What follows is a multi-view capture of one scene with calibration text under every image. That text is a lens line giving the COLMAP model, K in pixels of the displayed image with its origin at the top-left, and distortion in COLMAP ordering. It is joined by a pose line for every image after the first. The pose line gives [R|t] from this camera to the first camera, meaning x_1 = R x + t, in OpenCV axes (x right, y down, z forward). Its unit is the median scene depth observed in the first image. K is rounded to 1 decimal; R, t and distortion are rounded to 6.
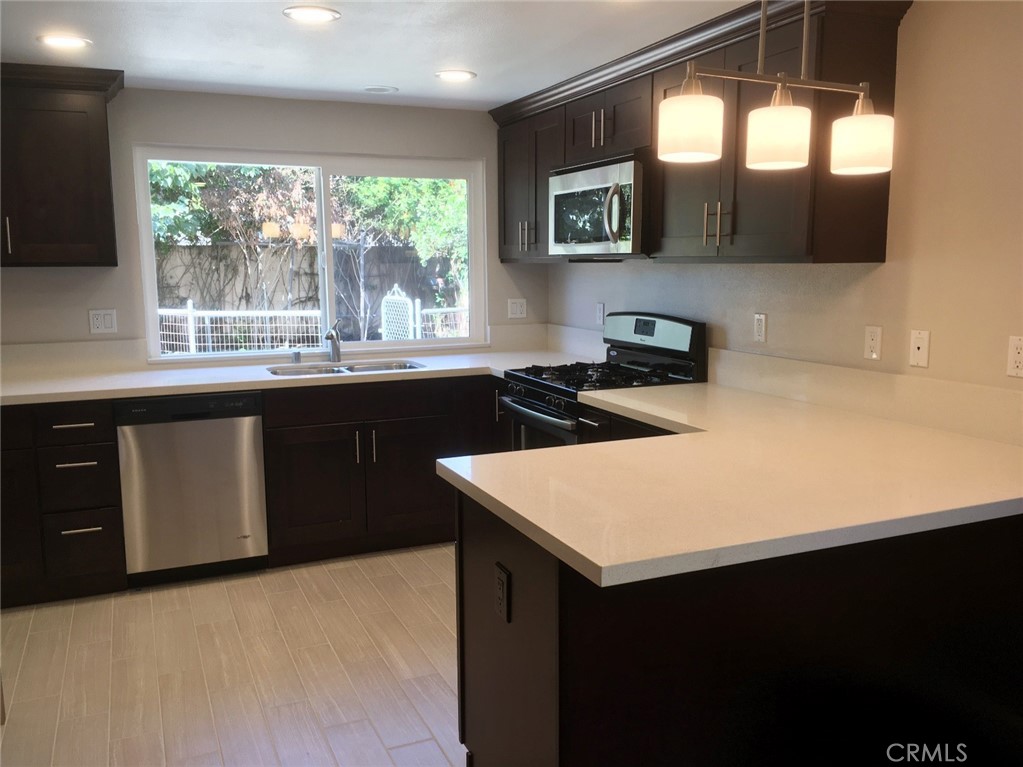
lens RADIAL K [[874.4, 0, 511.5], [0, 874.4, 383.5], [0, 0, 1]] dist [0.076143, 0.003226]
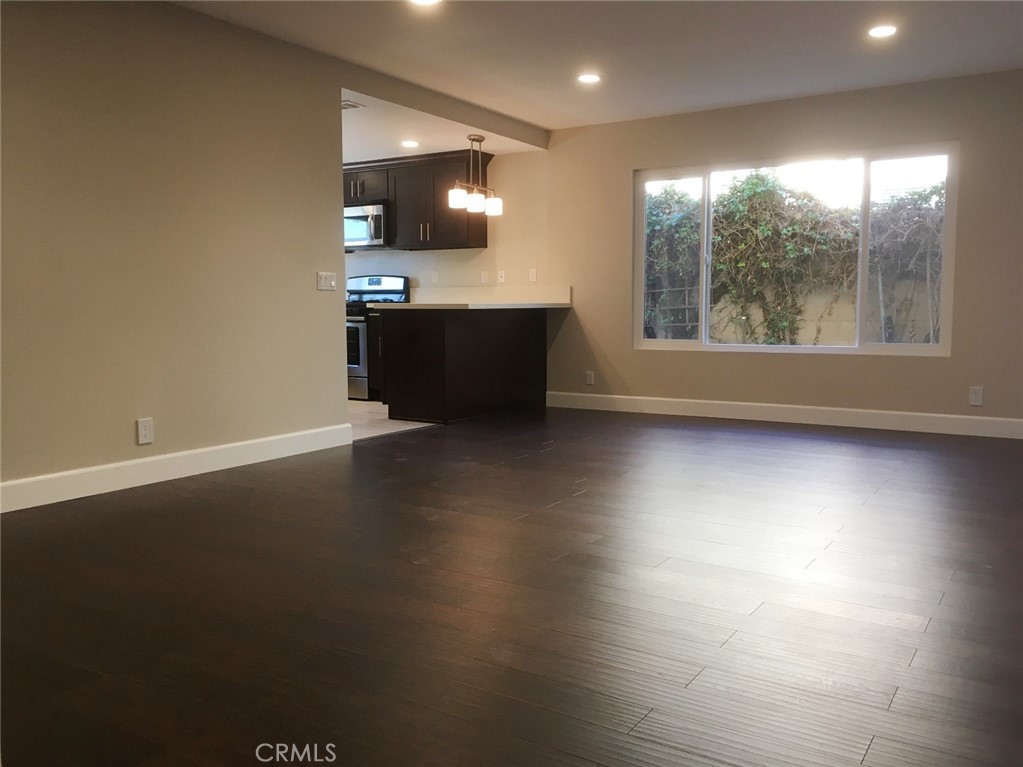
lens RADIAL K [[874.4, 0, 511.5], [0, 874.4, 383.5], [0, 0, 1]] dist [0.076143, 0.003226]
pose [[0.830755, -0.045467, 0.554779, -0.782913], [0.075236, 0.996684, -0.030979, 0.279608], [-0.551531, 0.067475, 0.831421, -0.962749]]
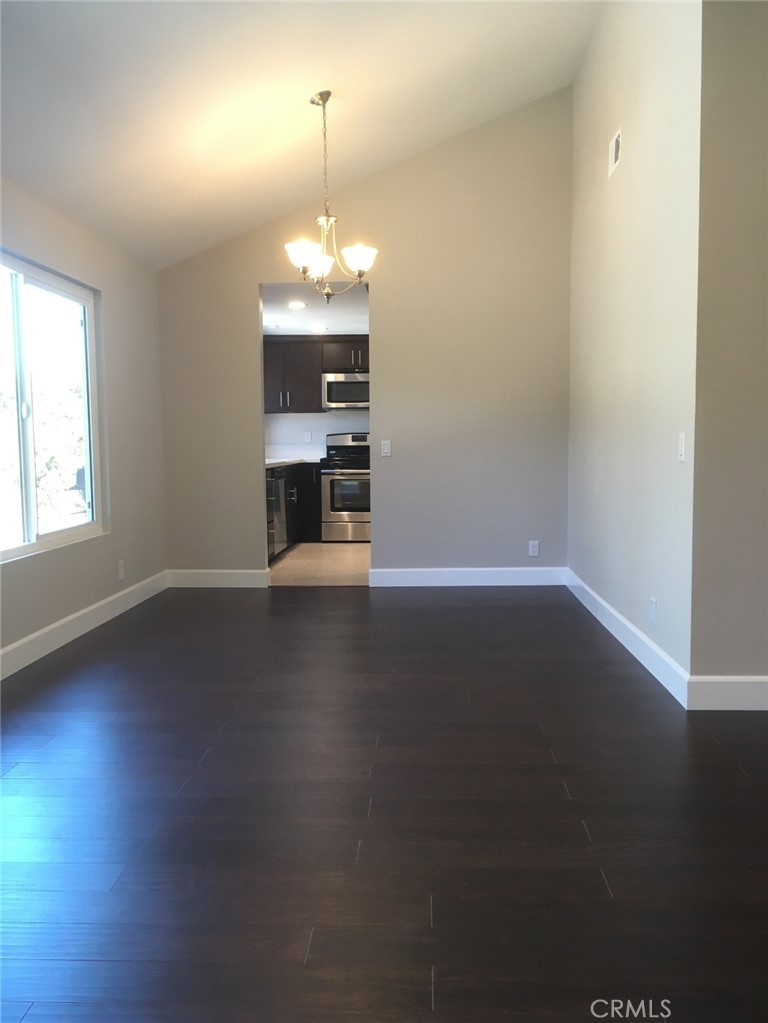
lens RADIAL K [[874.4, 0, 384.0], [0, 874.4, 511.5], [0, 0, 1]] dist [0.076143, 0.003226]
pose [[0.446902, -0.061717, 0.892451, -2.052248], [0.134975, 0.990849, 0.000932, 0.148436], [-0.884342, 0.120042, 0.451142, -0.144384]]
